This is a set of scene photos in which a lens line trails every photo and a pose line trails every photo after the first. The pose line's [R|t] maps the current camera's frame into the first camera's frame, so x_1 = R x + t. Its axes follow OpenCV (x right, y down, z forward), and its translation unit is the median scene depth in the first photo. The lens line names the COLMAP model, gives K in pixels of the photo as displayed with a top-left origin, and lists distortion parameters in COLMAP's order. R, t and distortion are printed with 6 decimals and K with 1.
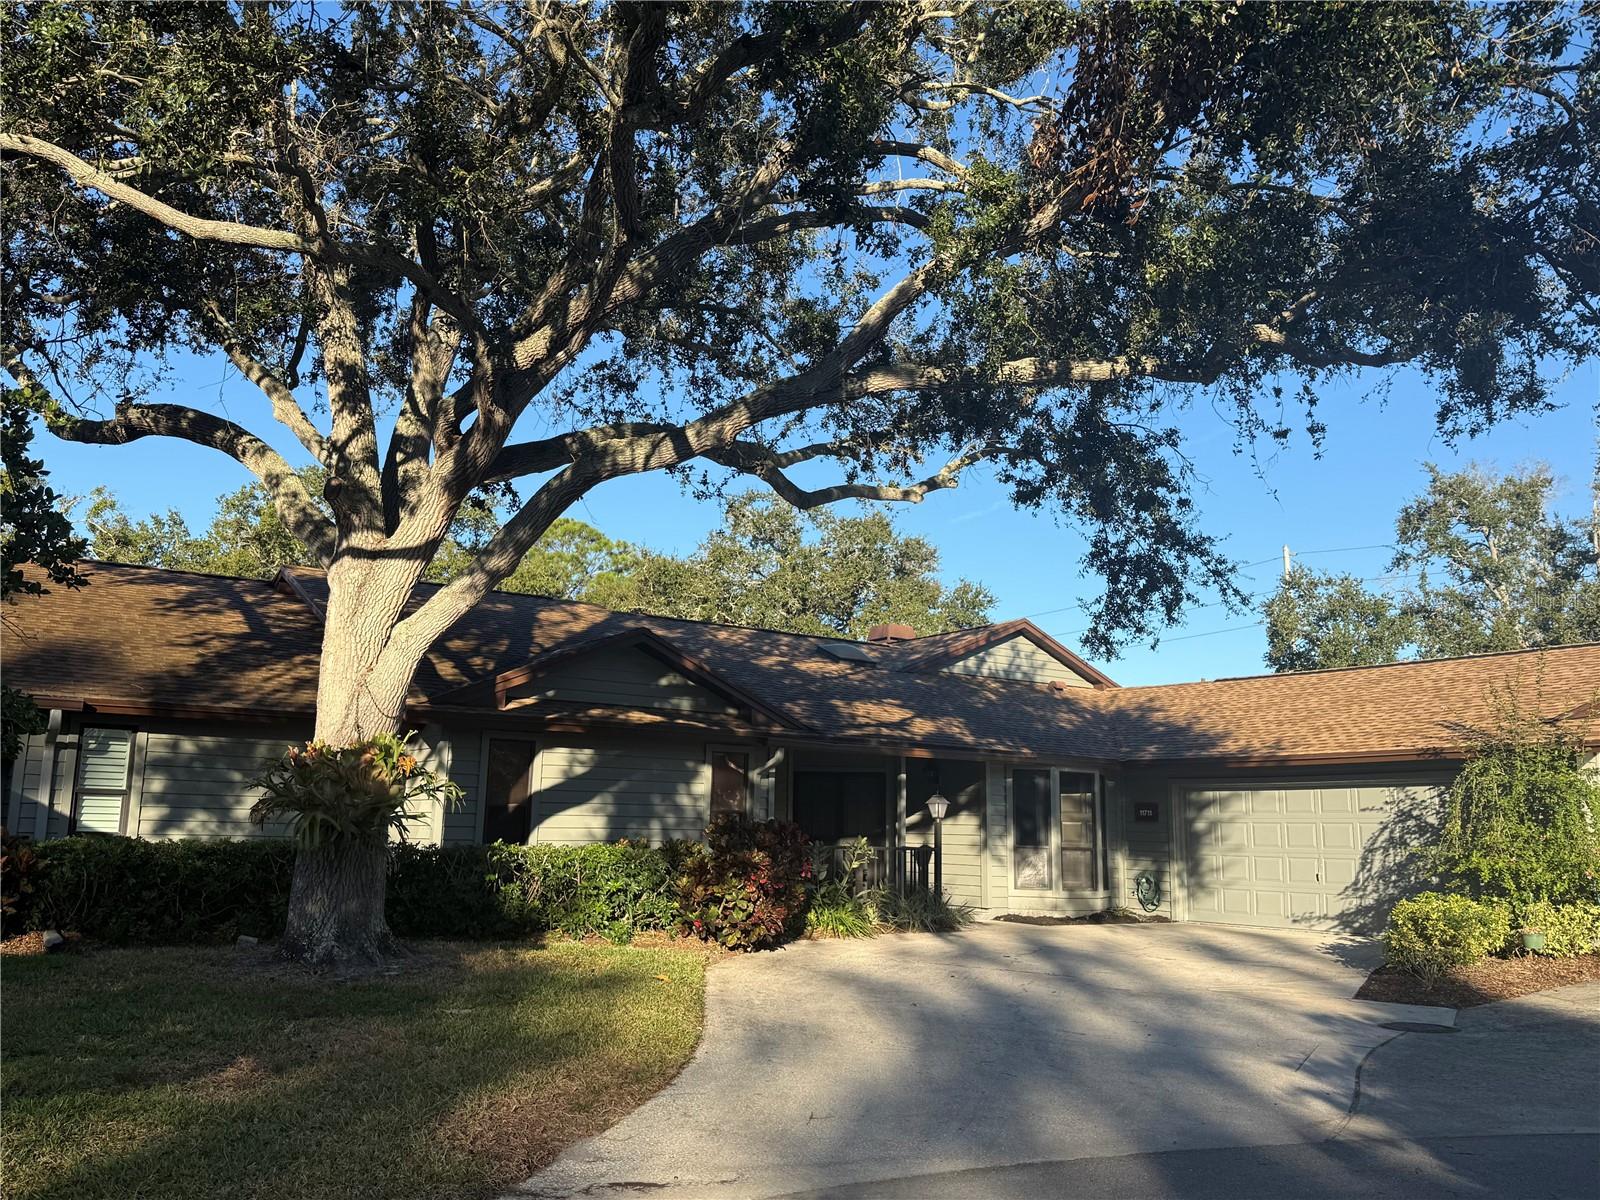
lens RADIAL K [[1326.6, 0, 800.0], [0, 1326.6, 600.0], [0, 0, 1]] dist [0.111909, -0.245185]
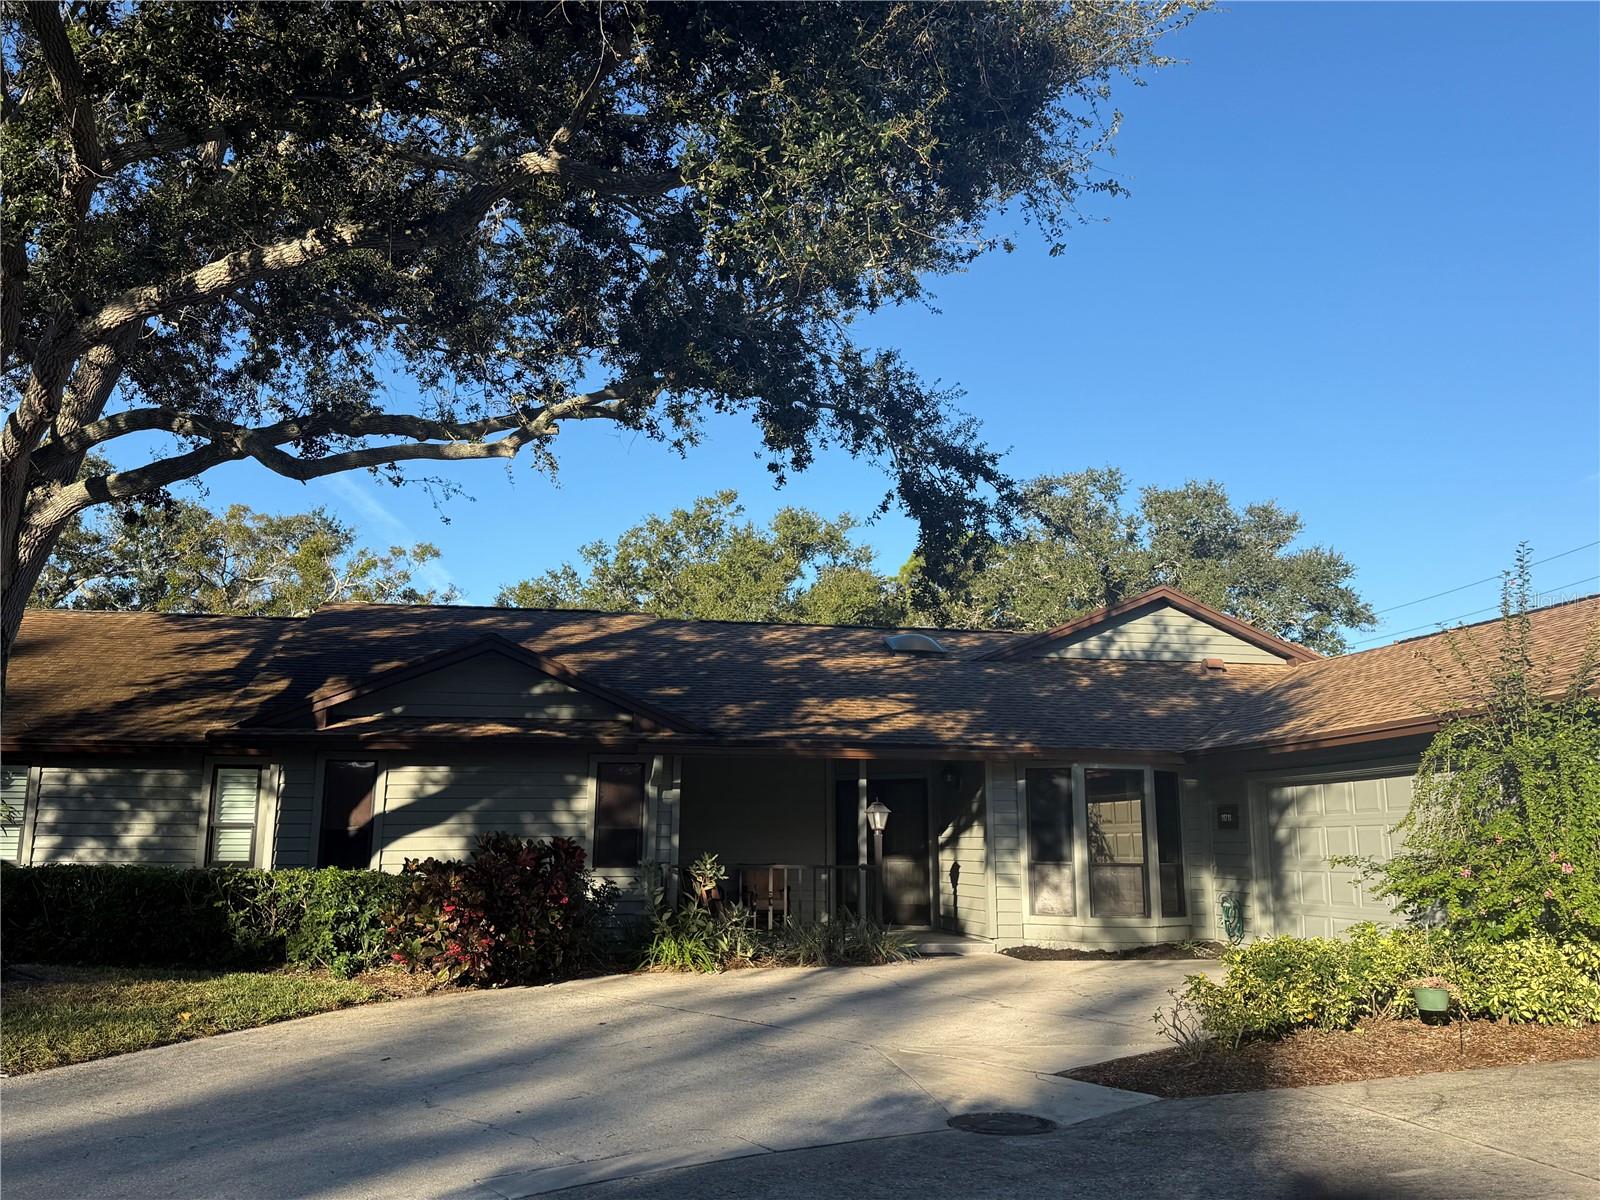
lens RADIAL K [[1326.6, 0, 800.0], [0, 1326.6, 600.0], [0, 0, 1]] dist [0.111909, -0.245185]
pose [[0.908061, -0.092542, -0.408487, 0.383593], [0.086463, 0.995696, -0.033367, 0.039215], [0.409817, -0.005020, 0.912154, 0.196972]]
